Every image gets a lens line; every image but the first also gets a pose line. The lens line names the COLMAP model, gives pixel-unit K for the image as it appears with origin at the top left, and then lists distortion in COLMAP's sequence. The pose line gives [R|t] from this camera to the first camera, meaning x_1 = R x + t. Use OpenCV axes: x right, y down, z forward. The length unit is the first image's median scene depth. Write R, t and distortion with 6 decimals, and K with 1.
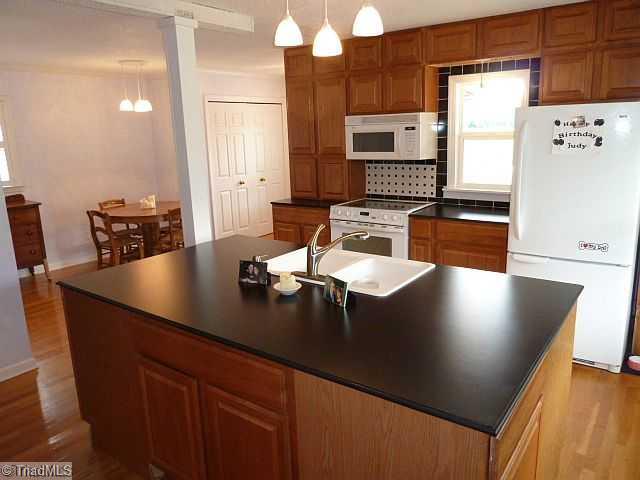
lens RADIAL K [[482.6, 0, 320.0], [0, 482.6, 240.0], [0, 0, 1]] dist [-0.022755, 0.003638]
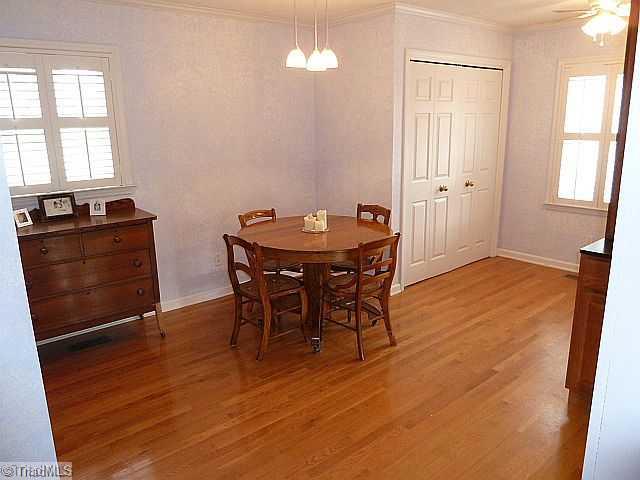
lens RADIAL K [[482.6, 0, 320.0], [0, 482.6, 240.0], [0, 0, 1]] dist [-0.022755, 0.003638]
pose [[0.972183, 0.074802, -0.221956, -0.218097], [-0.067828, 0.996939, 0.038891, -0.080514], [0.224186, -0.022754, 0.974281, 0.408720]]
